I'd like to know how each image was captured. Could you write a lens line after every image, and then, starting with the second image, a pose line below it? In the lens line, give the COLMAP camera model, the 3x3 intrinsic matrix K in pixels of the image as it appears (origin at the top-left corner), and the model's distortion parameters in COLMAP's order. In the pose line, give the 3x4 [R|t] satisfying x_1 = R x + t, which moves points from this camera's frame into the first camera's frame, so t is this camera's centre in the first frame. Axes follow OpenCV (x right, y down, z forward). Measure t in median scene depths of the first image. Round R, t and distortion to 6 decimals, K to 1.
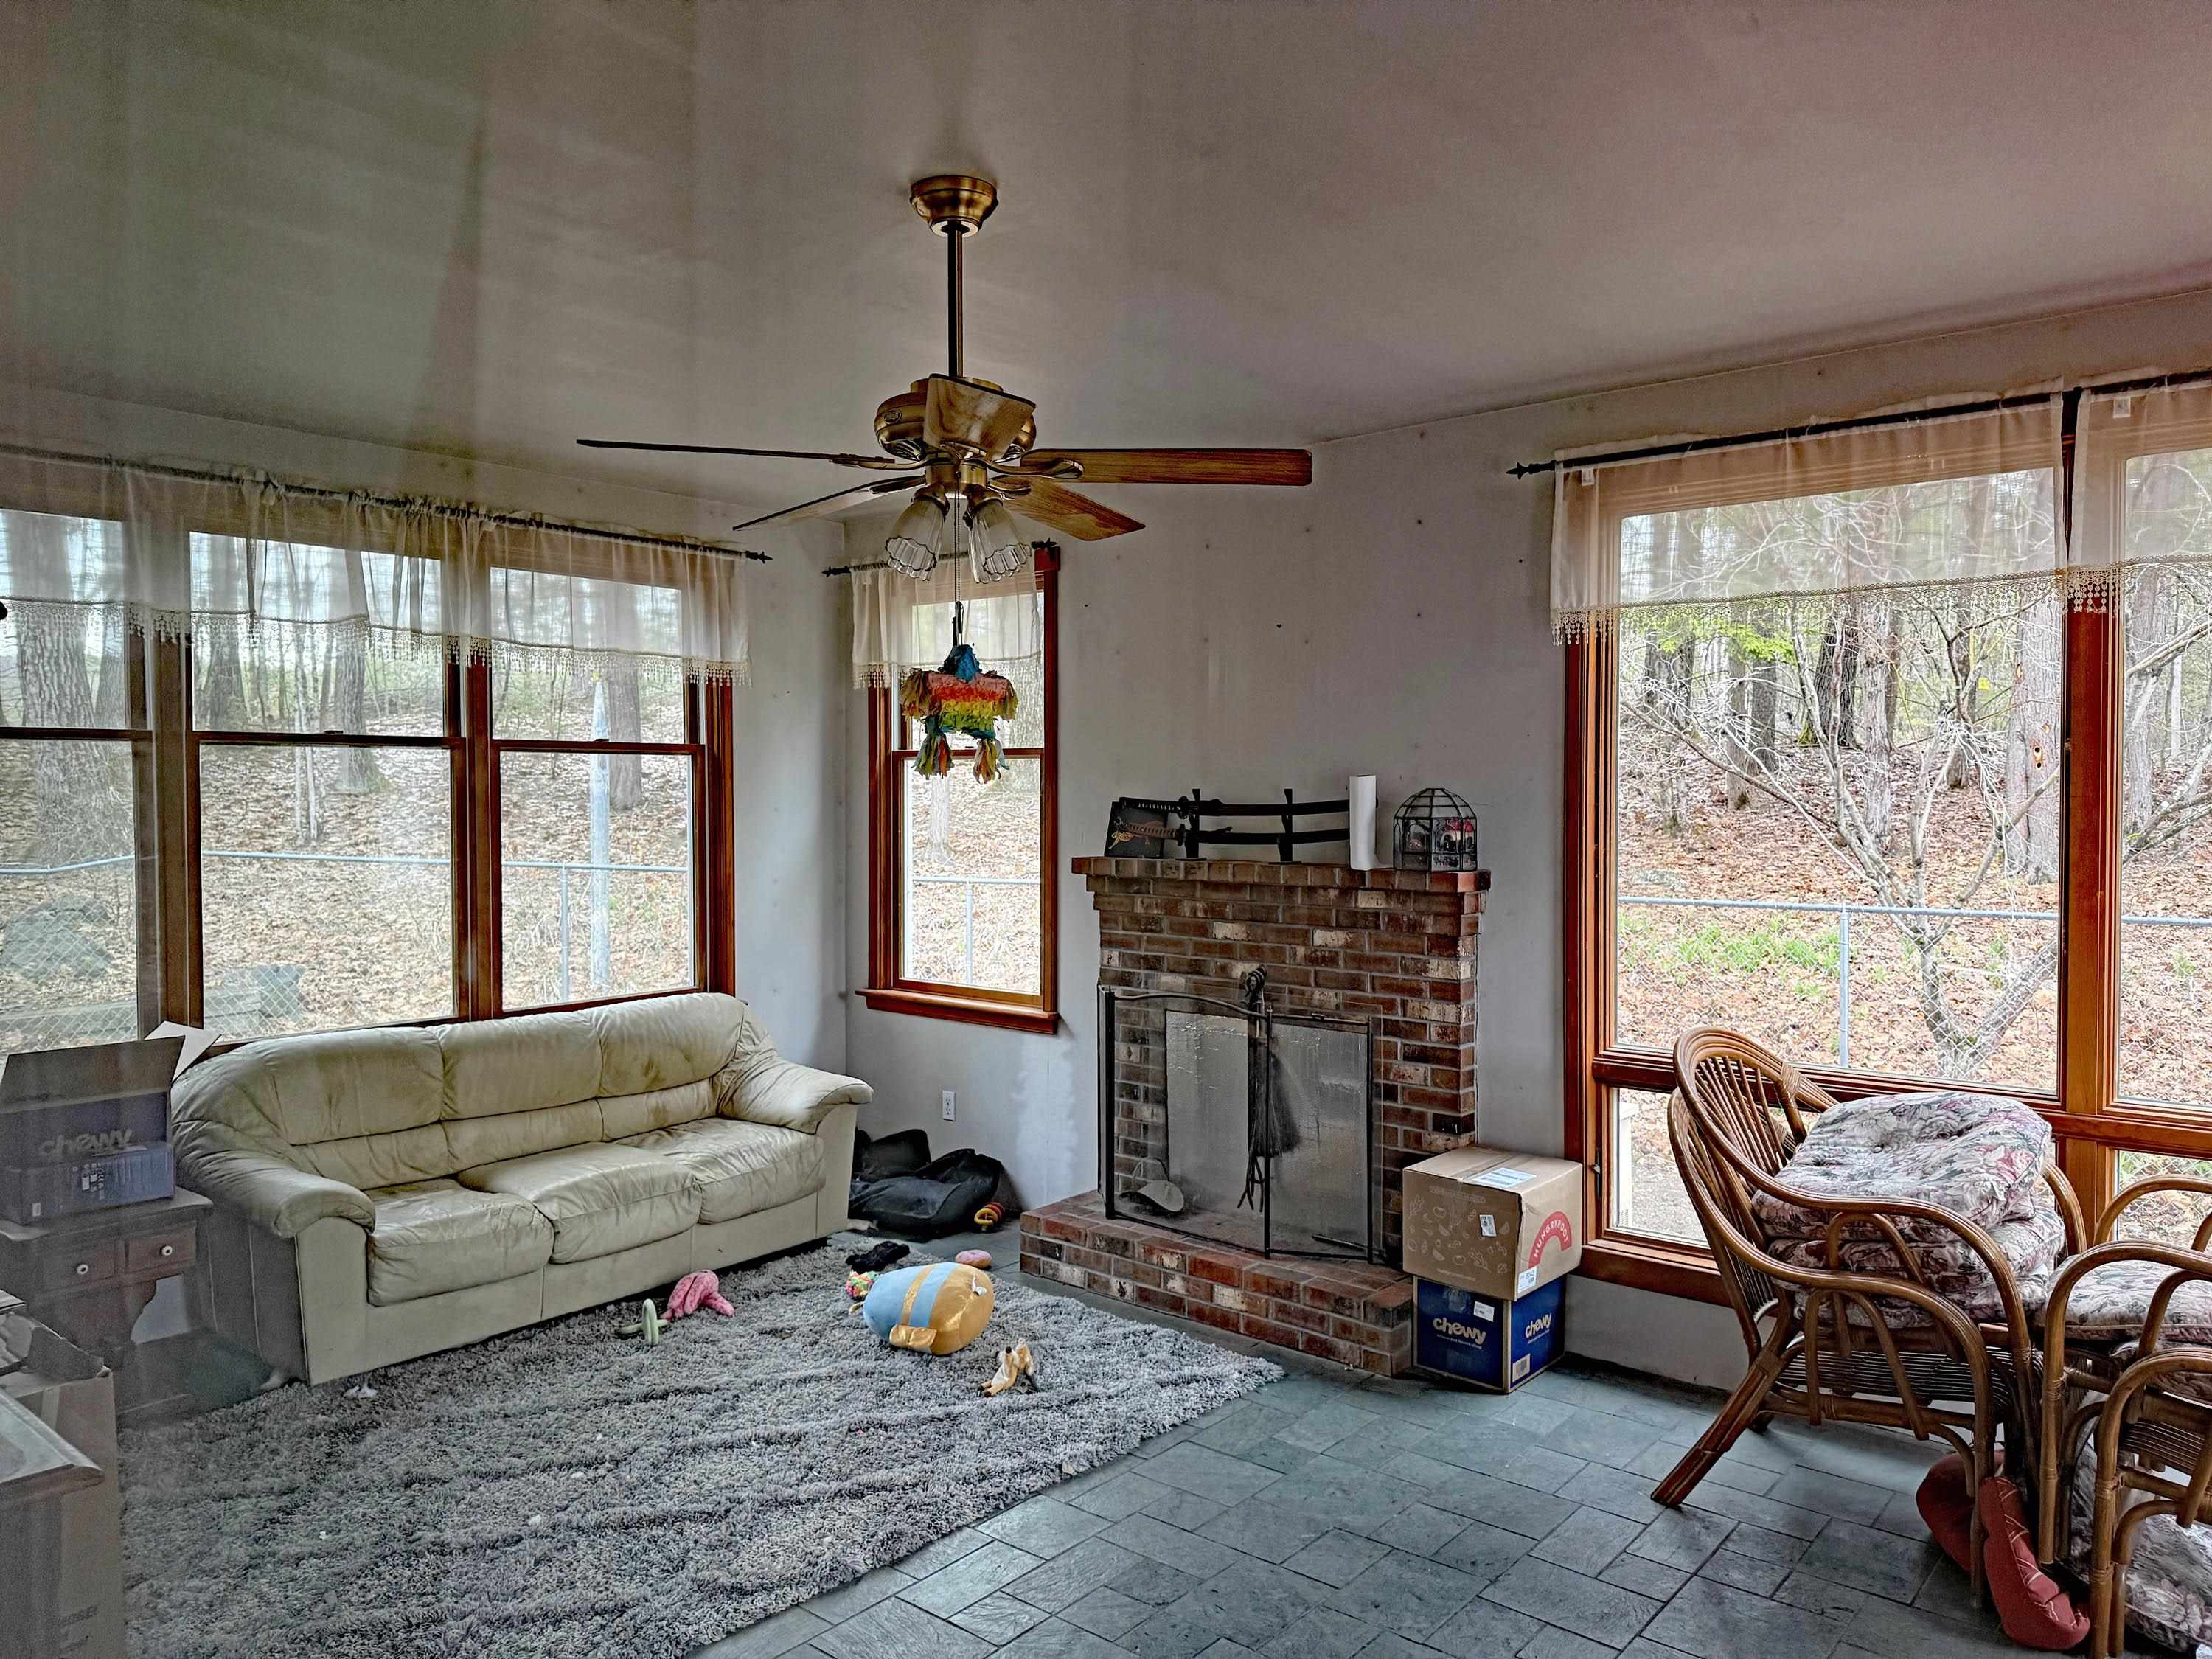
lens RADIAL K [[1548.7, 0, 1106.0], [0, 1548.7, 829.5], [0, 0, 1]] dist [0.003128, -0.000162]
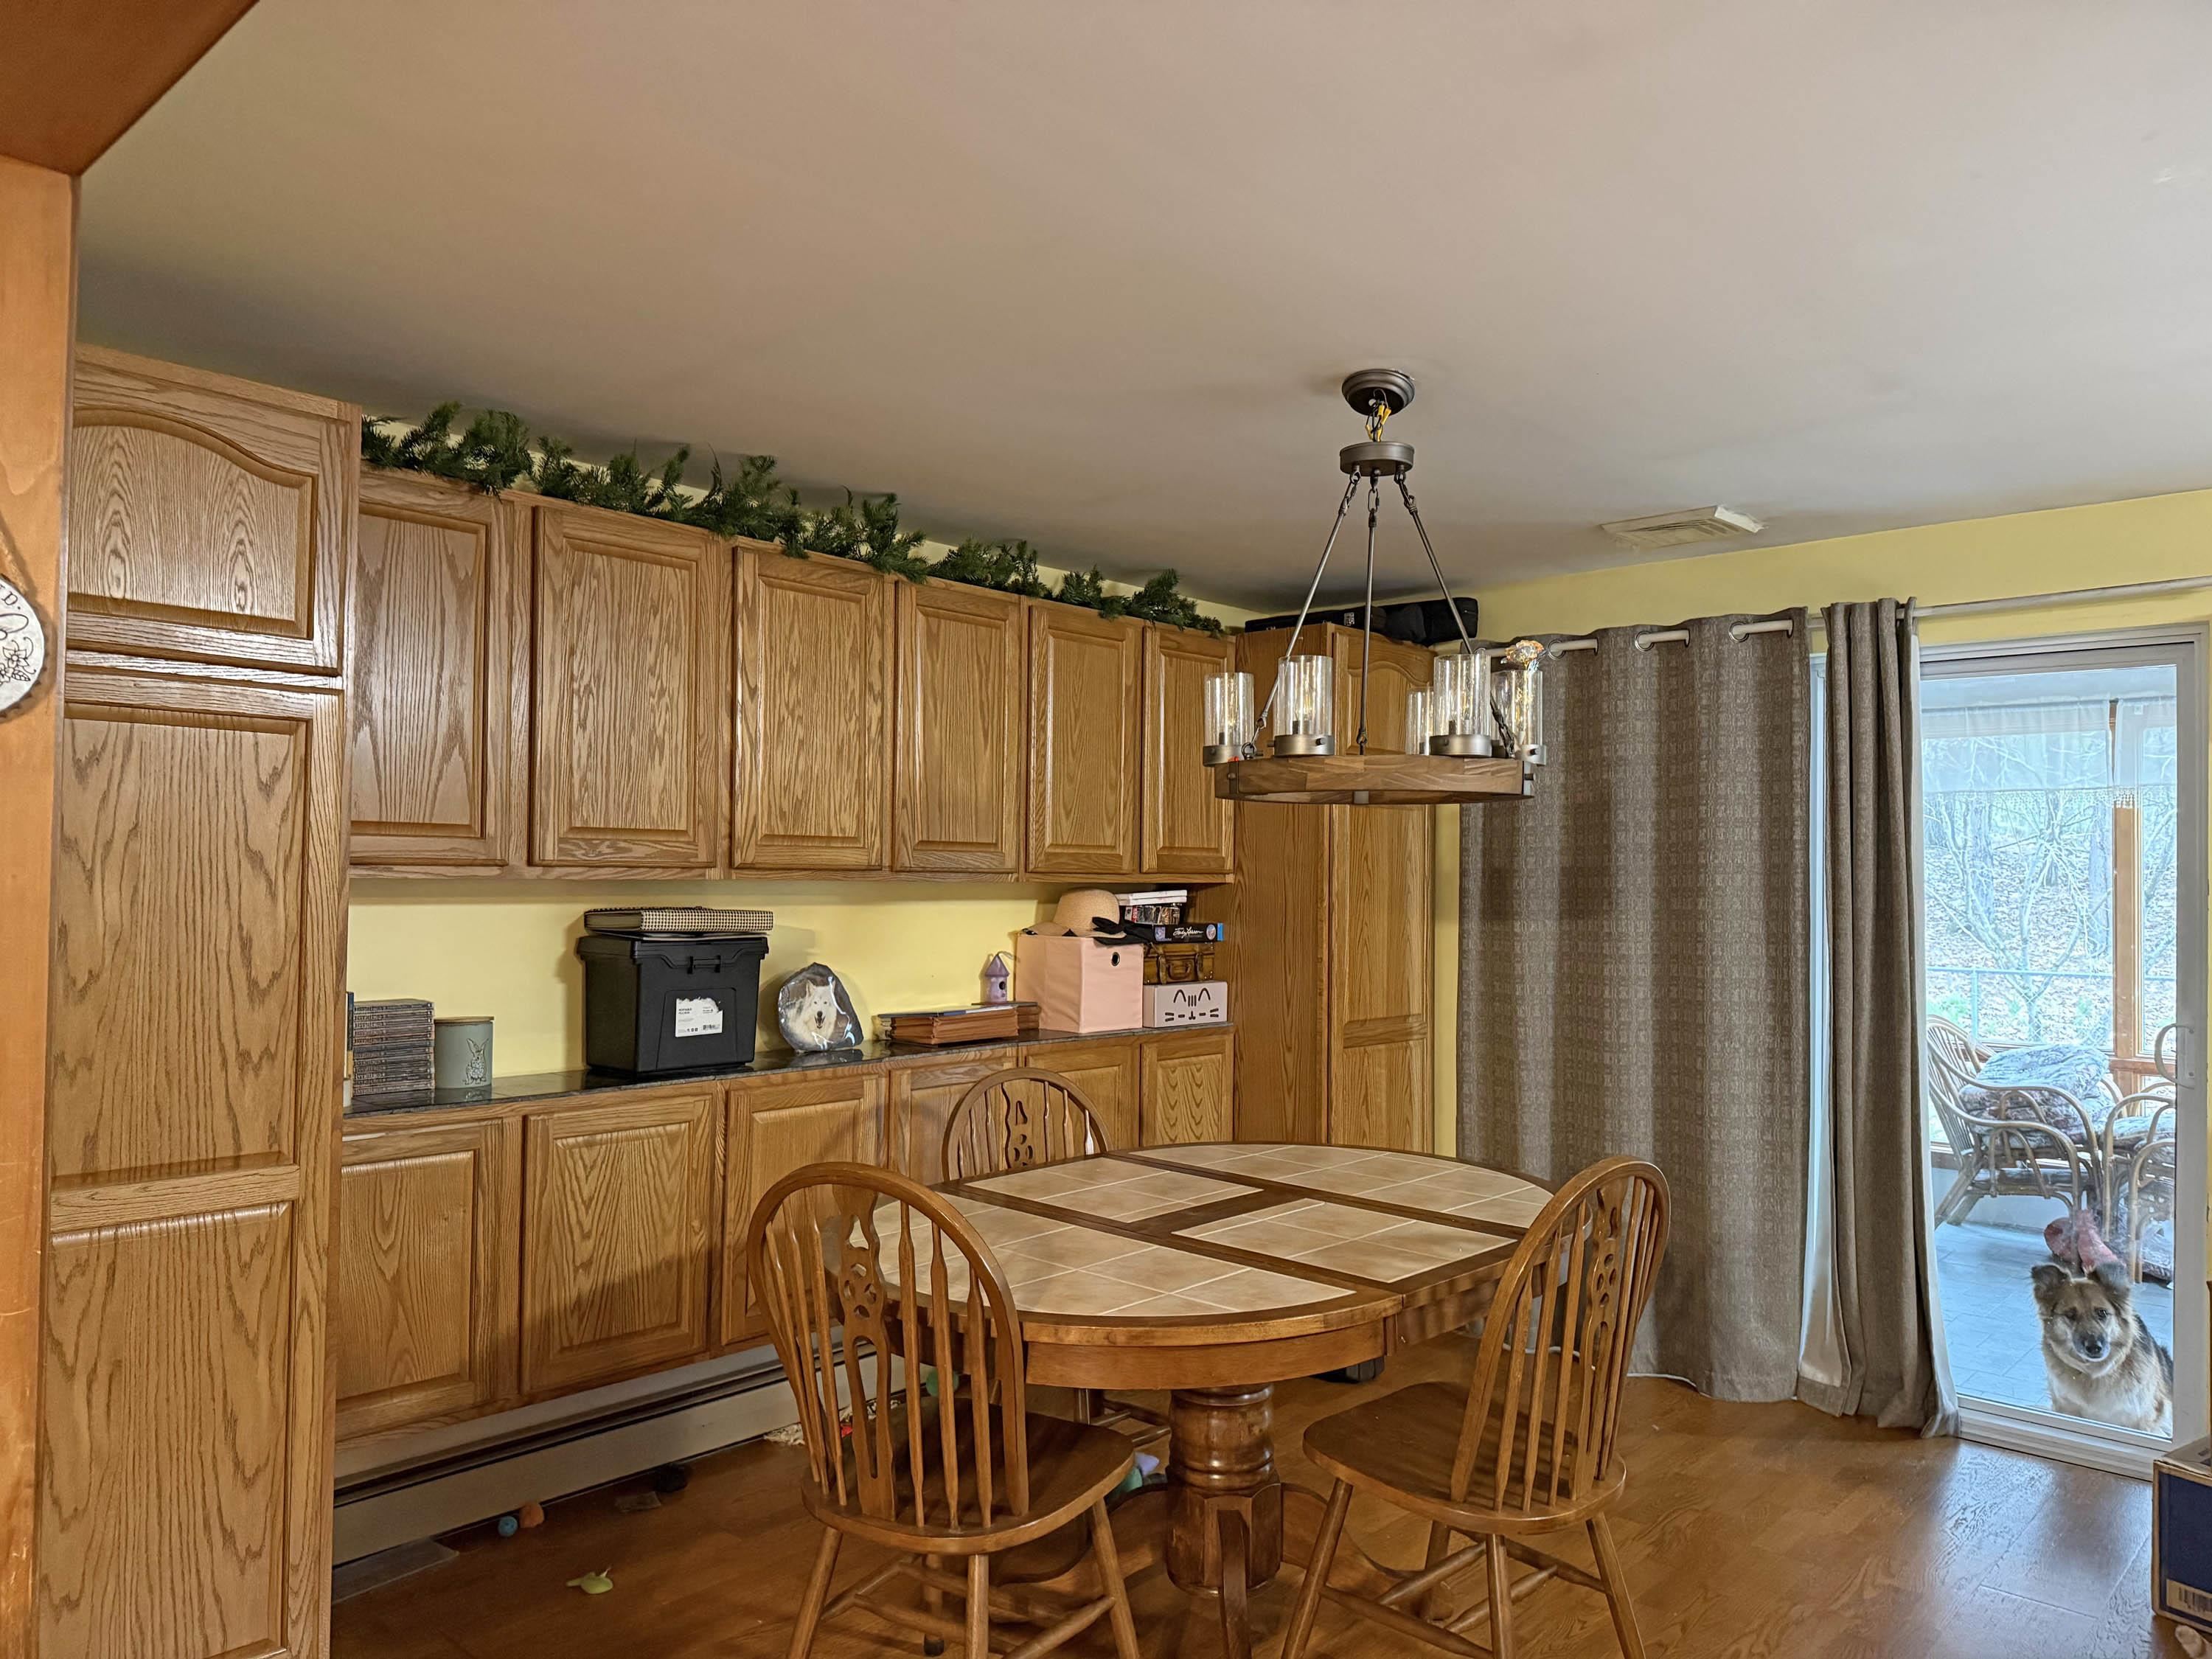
lens RADIAL K [[1537.0, 0, 1106.0], [0, 1537.0, 829.5], [0, 0, 1]] dist [-0.002768, -0.000547]
pose [[0.998855, 0.015605, -0.045231, -0.609989], [-0.017897, 0.998553, -0.050713, 0.013778], [0.044374, 0.051465, 0.997689, -1.068542]]
